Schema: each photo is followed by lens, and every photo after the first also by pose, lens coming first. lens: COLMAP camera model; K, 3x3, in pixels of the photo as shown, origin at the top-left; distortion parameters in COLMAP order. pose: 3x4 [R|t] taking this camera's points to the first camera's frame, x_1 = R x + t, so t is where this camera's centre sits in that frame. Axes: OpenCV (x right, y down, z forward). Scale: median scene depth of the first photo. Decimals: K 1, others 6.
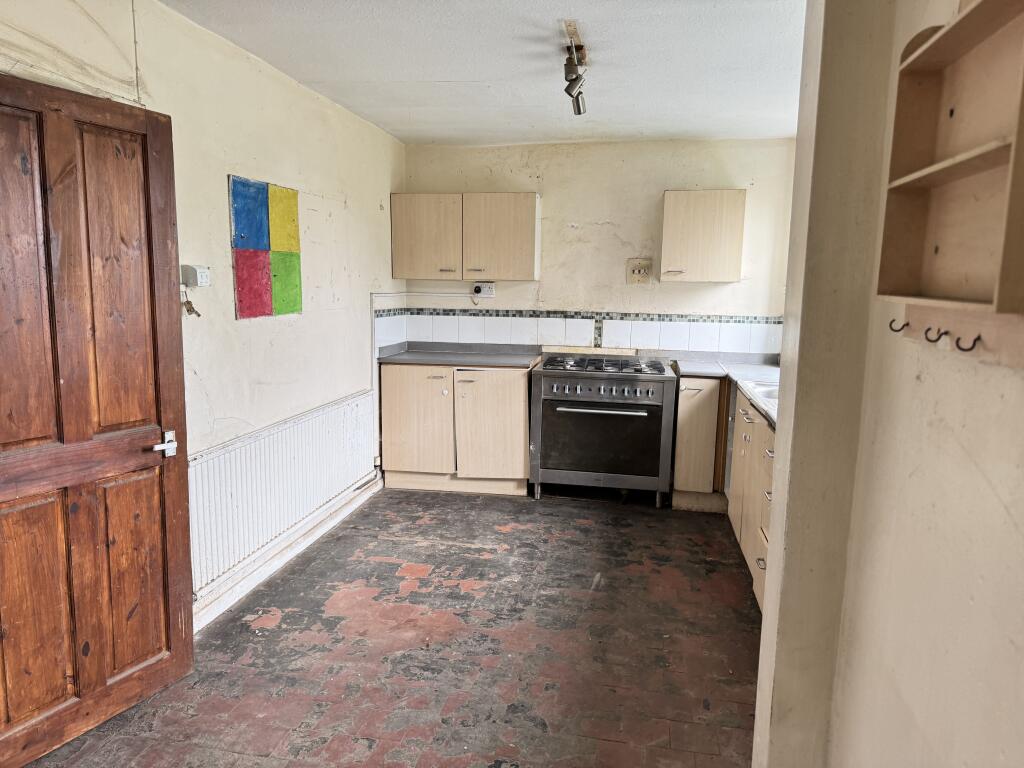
lens RADIAL K [[706.3, 0, 513.6], [0, 706.3, 380.2], [0, 0, 1]] dist [0.200842, -0.389393]
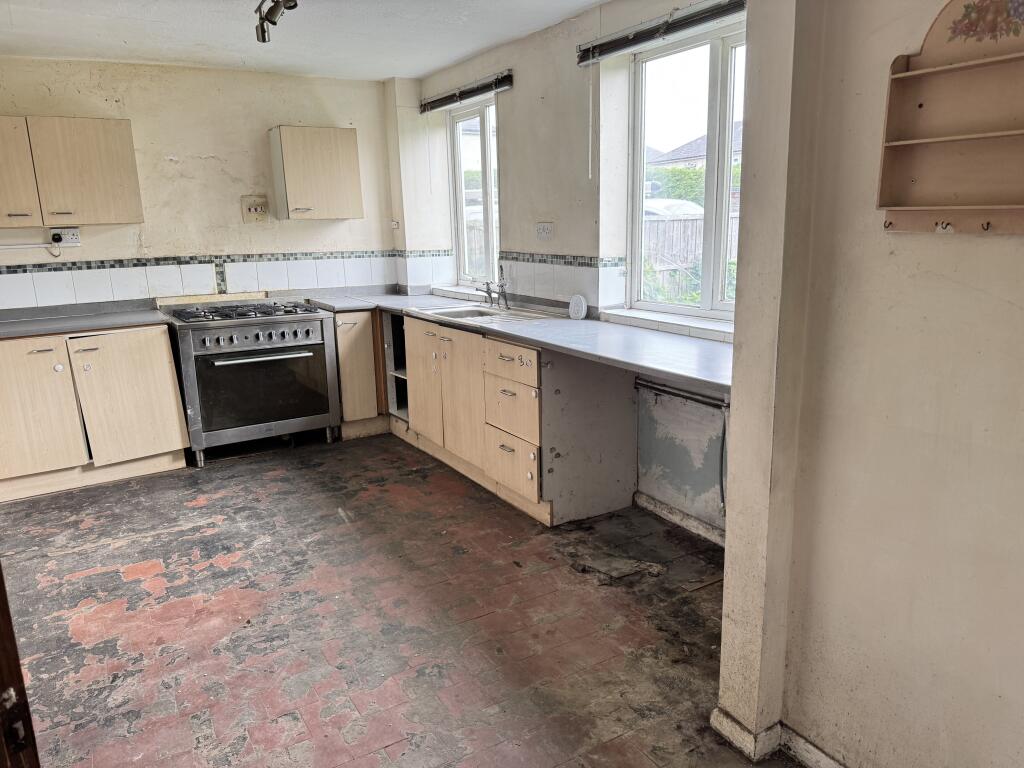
lens RADIAL K [[720.4, 0, 512.0], [0, 720.4, 384.0], [0, 0, 1]] dist [-0.002016, -0.021438]
pose [[0.733652, -0.181812, 0.654752, -0.268874], [0.126225, 0.983235, 0.131589, -0.007583], [-0.667699, -0.013894, 0.744301, 0.057676]]
